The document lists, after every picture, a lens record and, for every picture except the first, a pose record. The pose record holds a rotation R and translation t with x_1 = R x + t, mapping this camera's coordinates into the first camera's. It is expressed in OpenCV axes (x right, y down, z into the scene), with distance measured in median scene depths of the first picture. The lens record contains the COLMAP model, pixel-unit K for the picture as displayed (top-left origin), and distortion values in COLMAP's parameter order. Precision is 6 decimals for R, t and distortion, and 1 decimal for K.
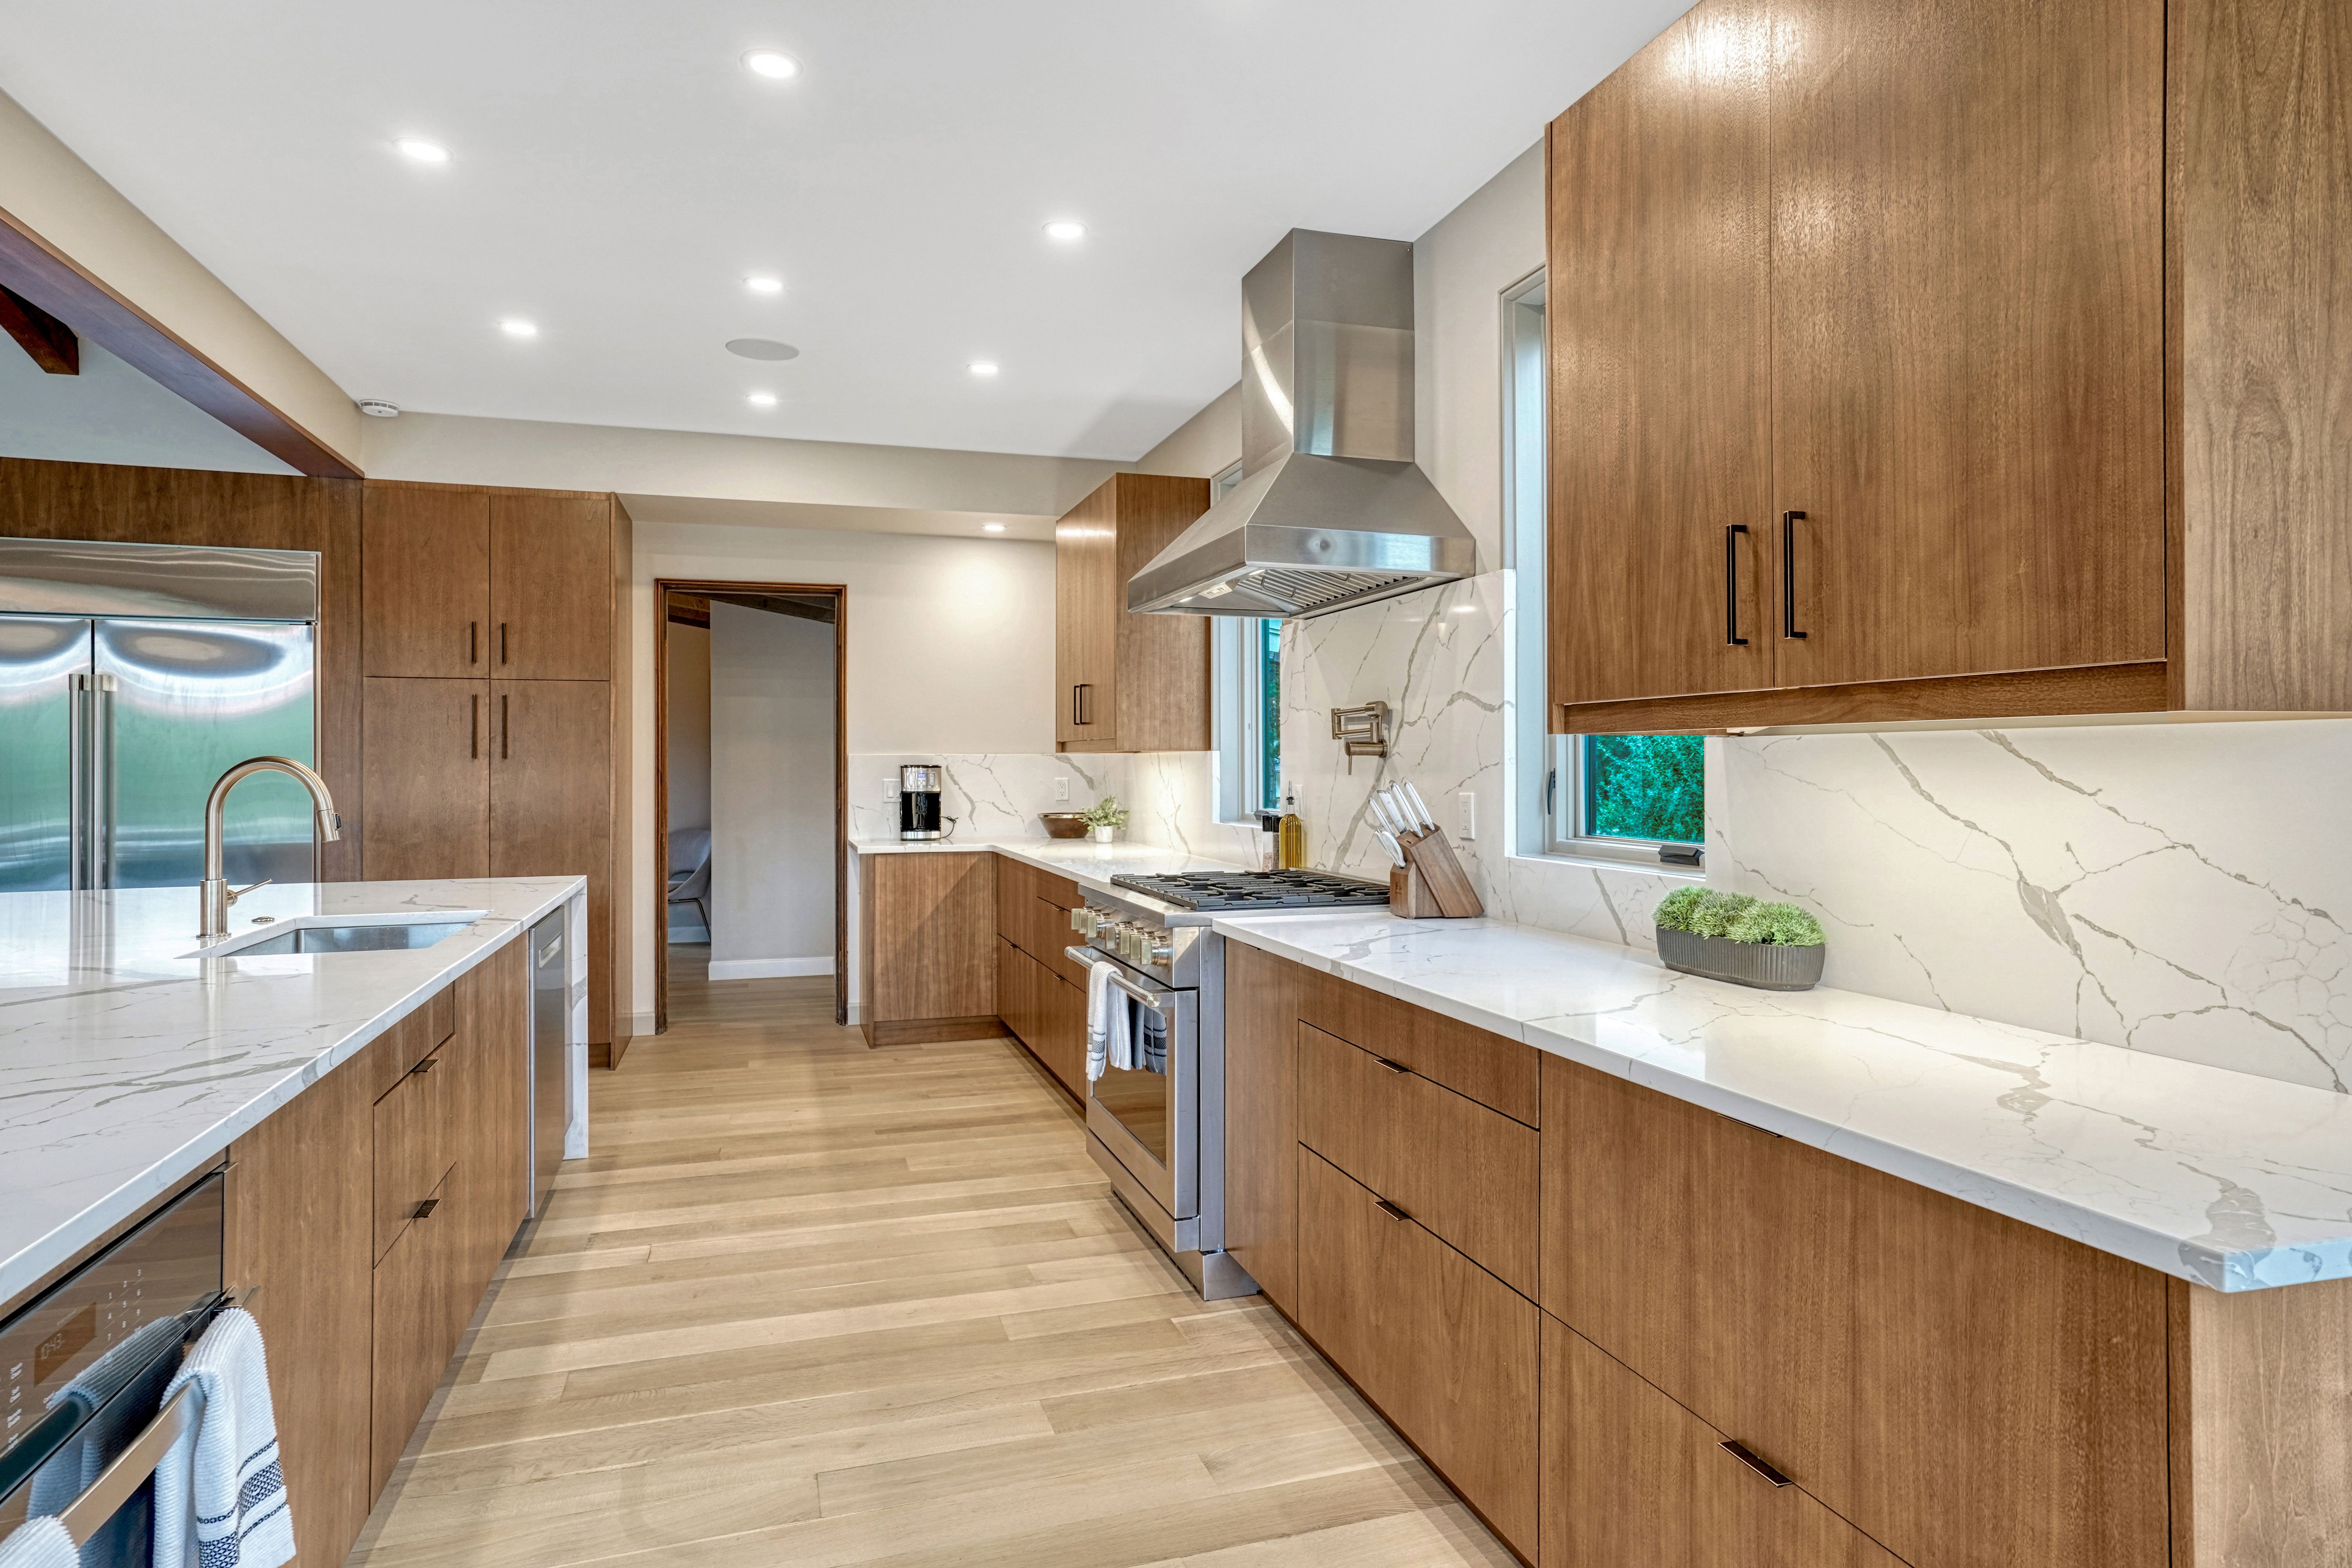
lens RADIAL K [[1355.1, 0, 1185.6], [0, 1355.1, 771.8], [0, 0, 1]] dist [0.001187, -0.000065]
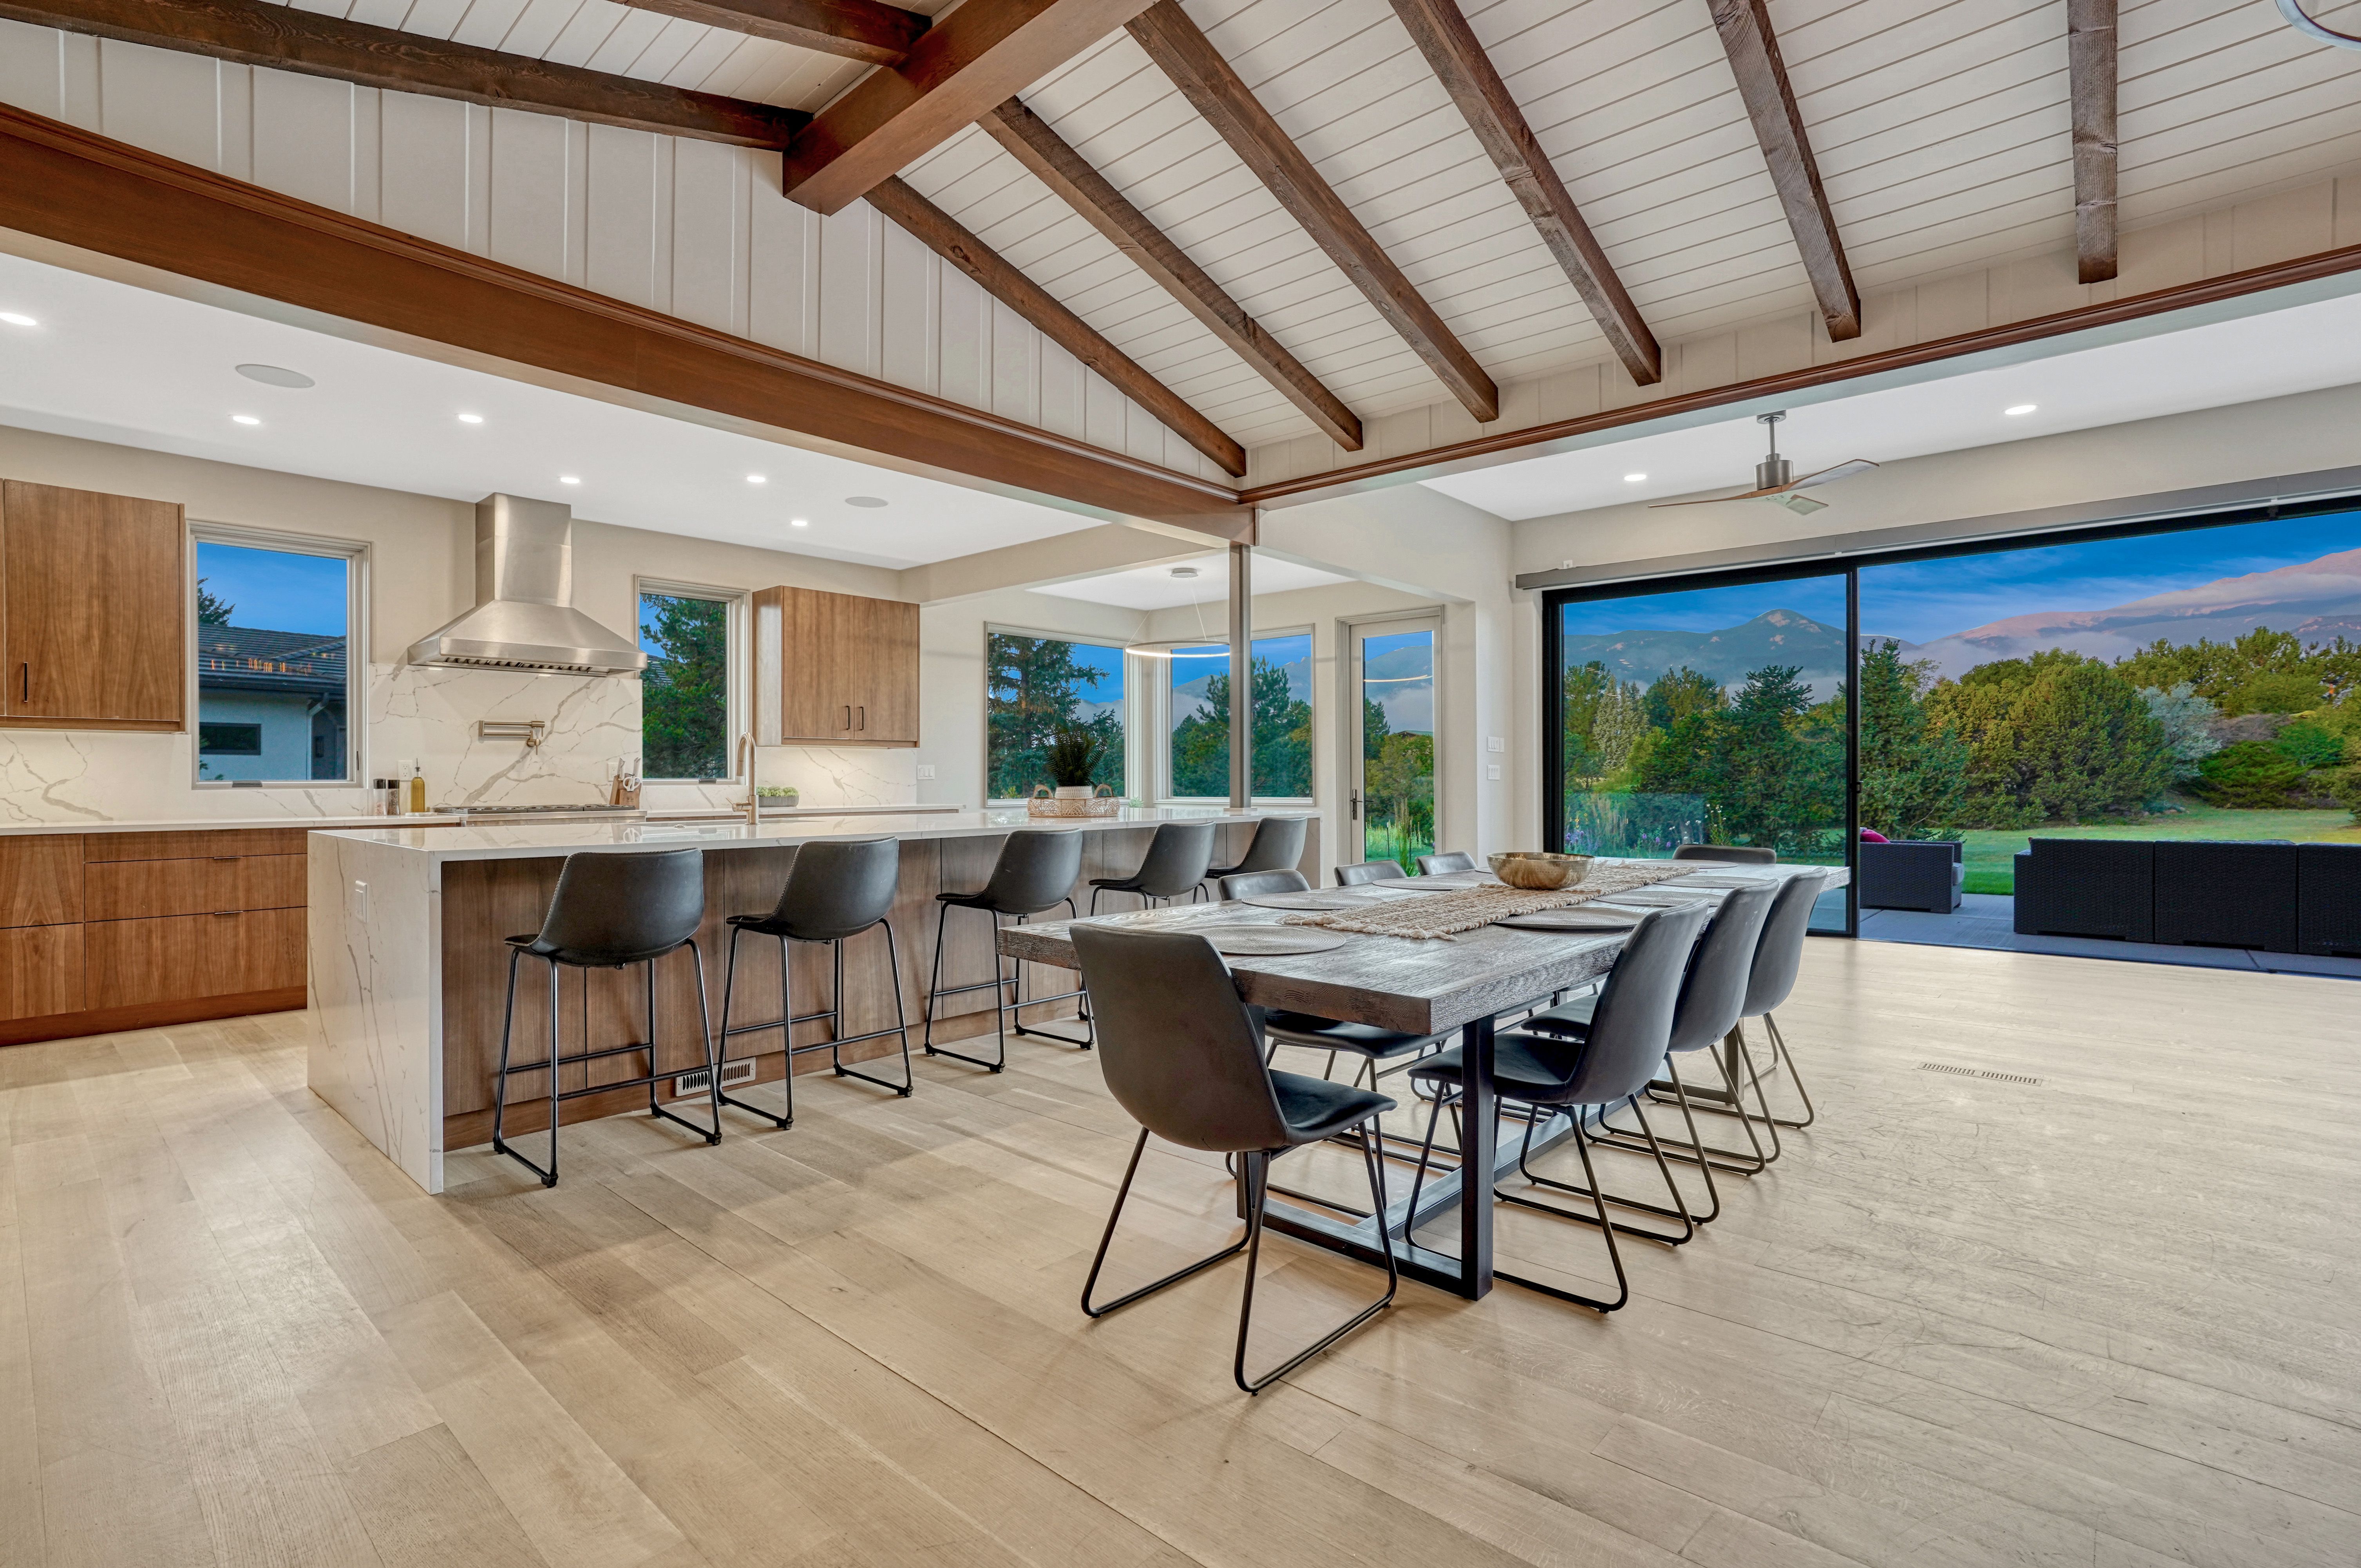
lens RADIAL K [[1108.1, 0, 1198.2], [0, 1108.1, 786.7], [0, 0, 1]] dist [-0.049642, 0.026459]
pose [[-0.525494, -0.003602, 0.850790, -1.918337], [0.007000, 0.999939, 0.008557, 0.045570], [-0.850769, 0.010452, -0.525436, 1.066600]]
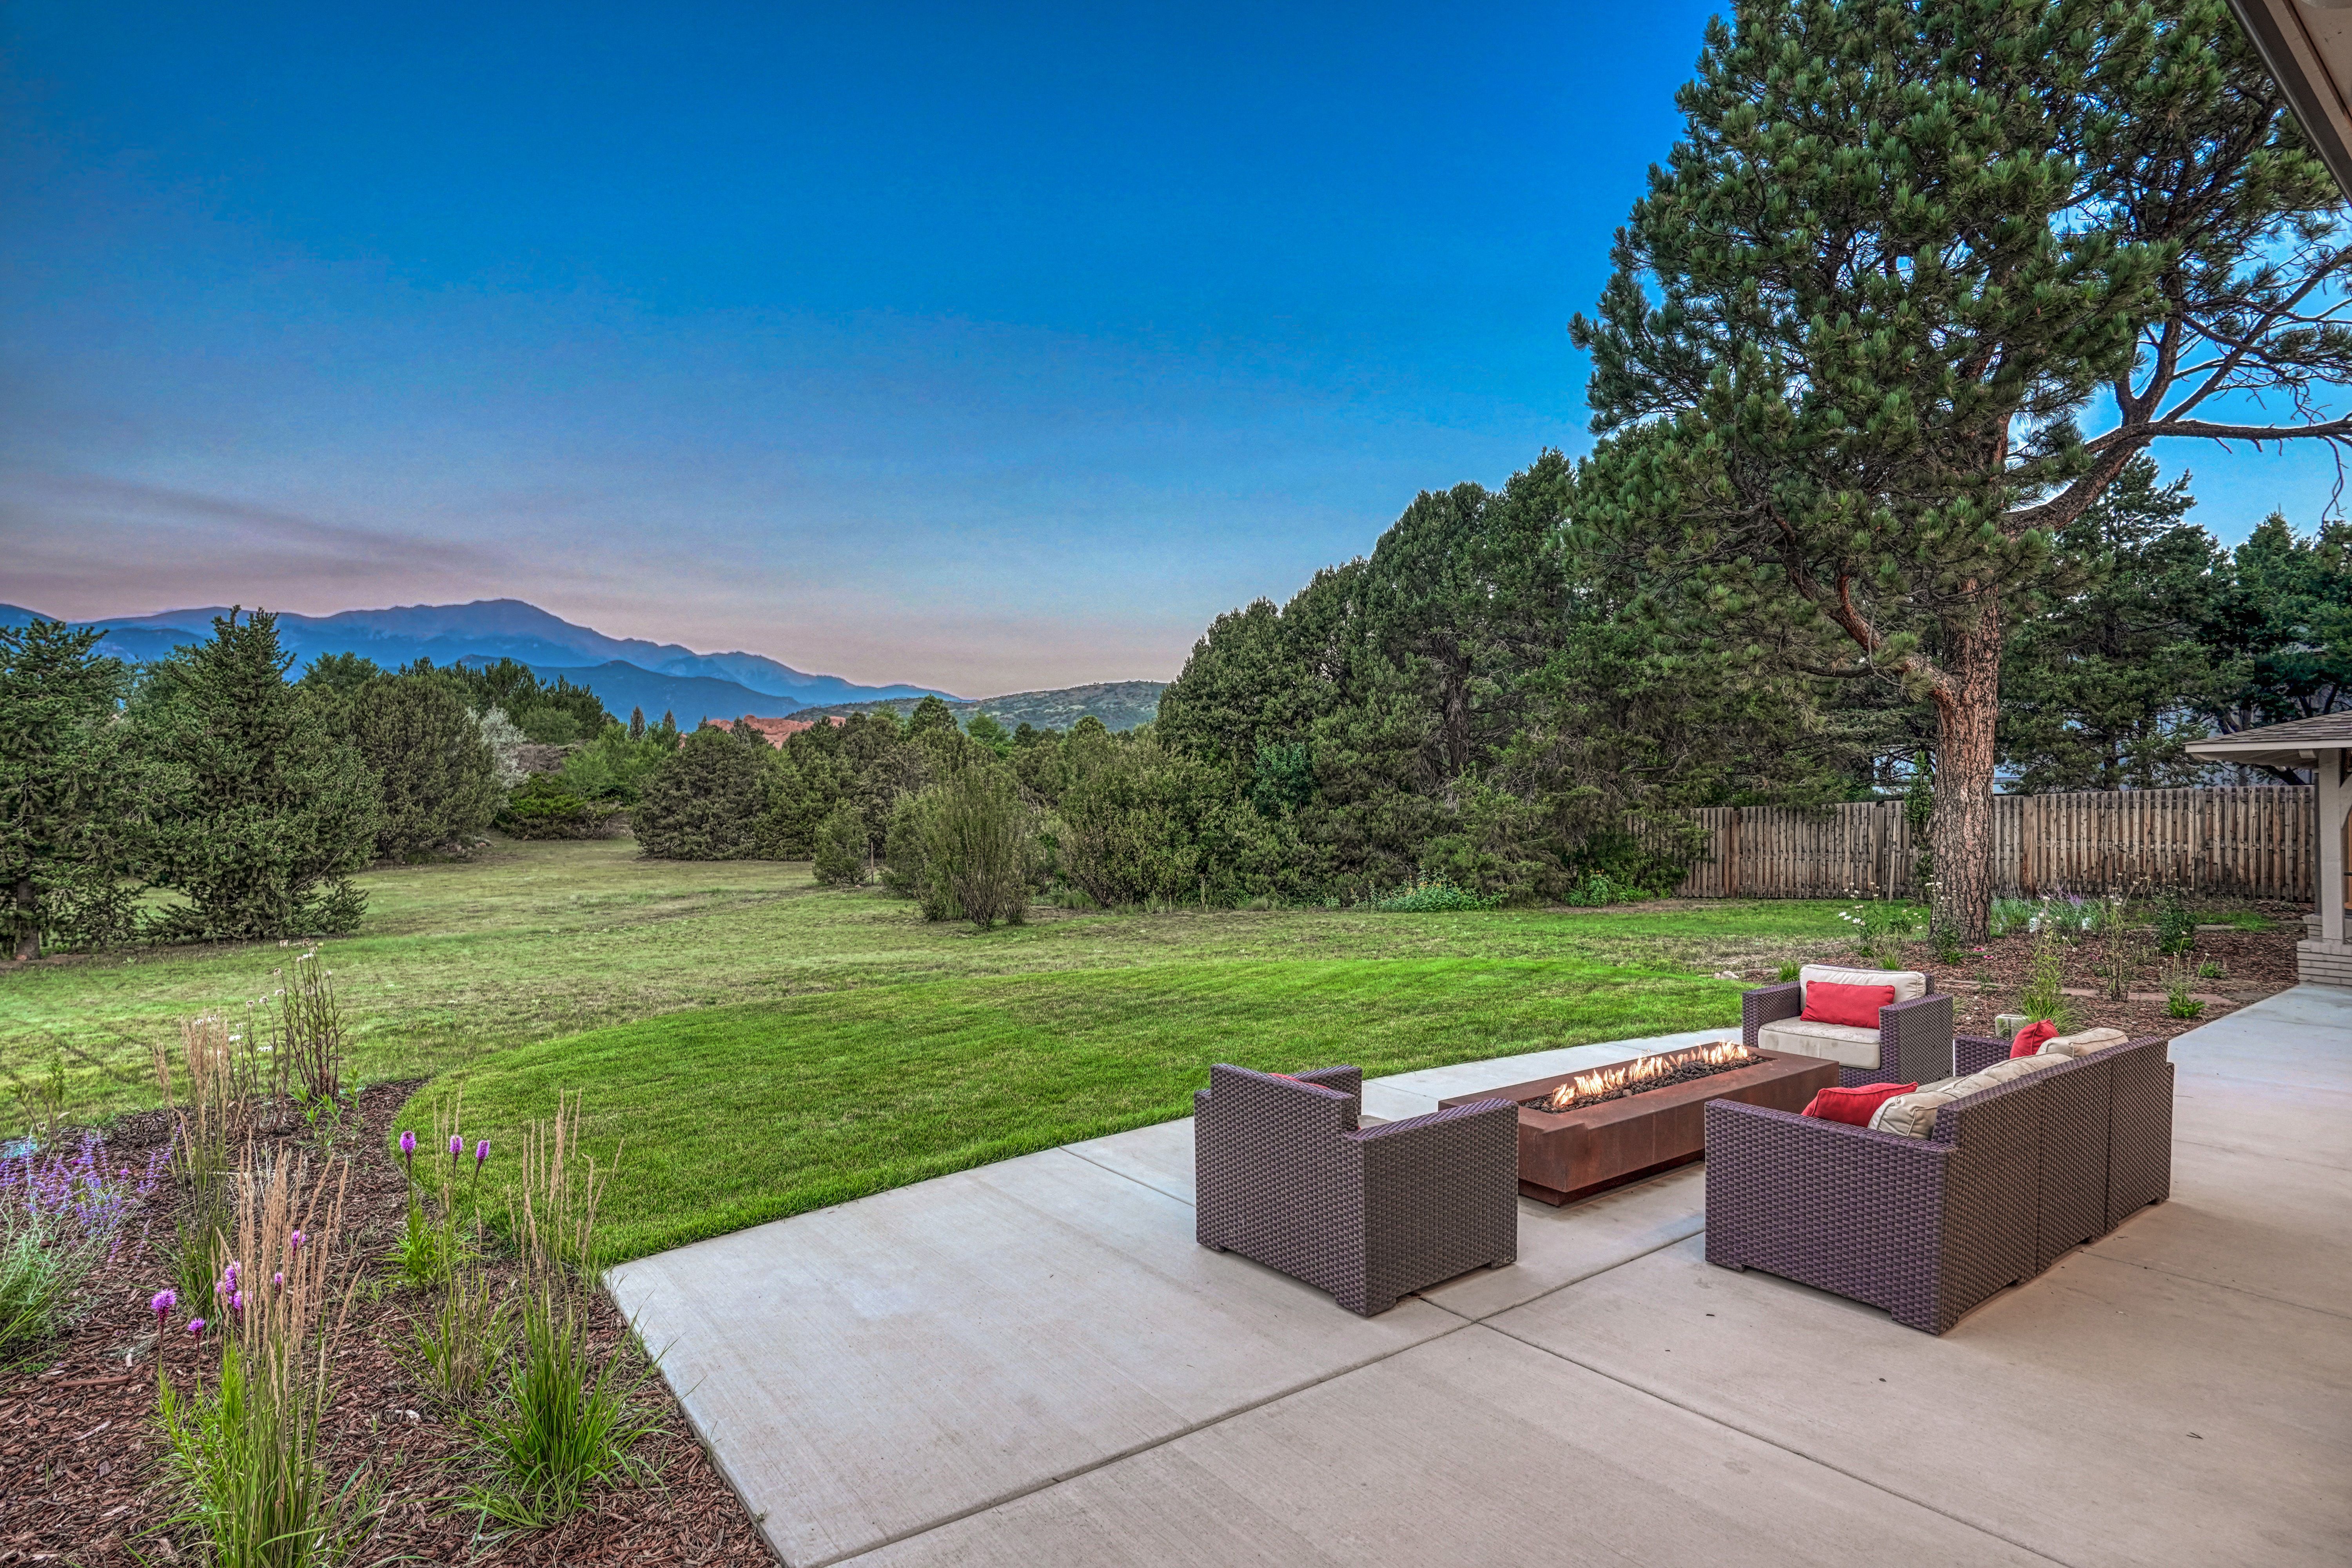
lens RADIAL K [[1180.9, 0, 1184.1], [0, 1180.9, 763.3], [0, 0, 1]] dist [-0.044416, 0.013051]
pose [[-0.942163, -0.026705, -0.334090, 0.057469], [-0.016601, 0.999315, -0.033063, -0.081134], [0.334744, -0.025605, -0.941961, -0.753295]]
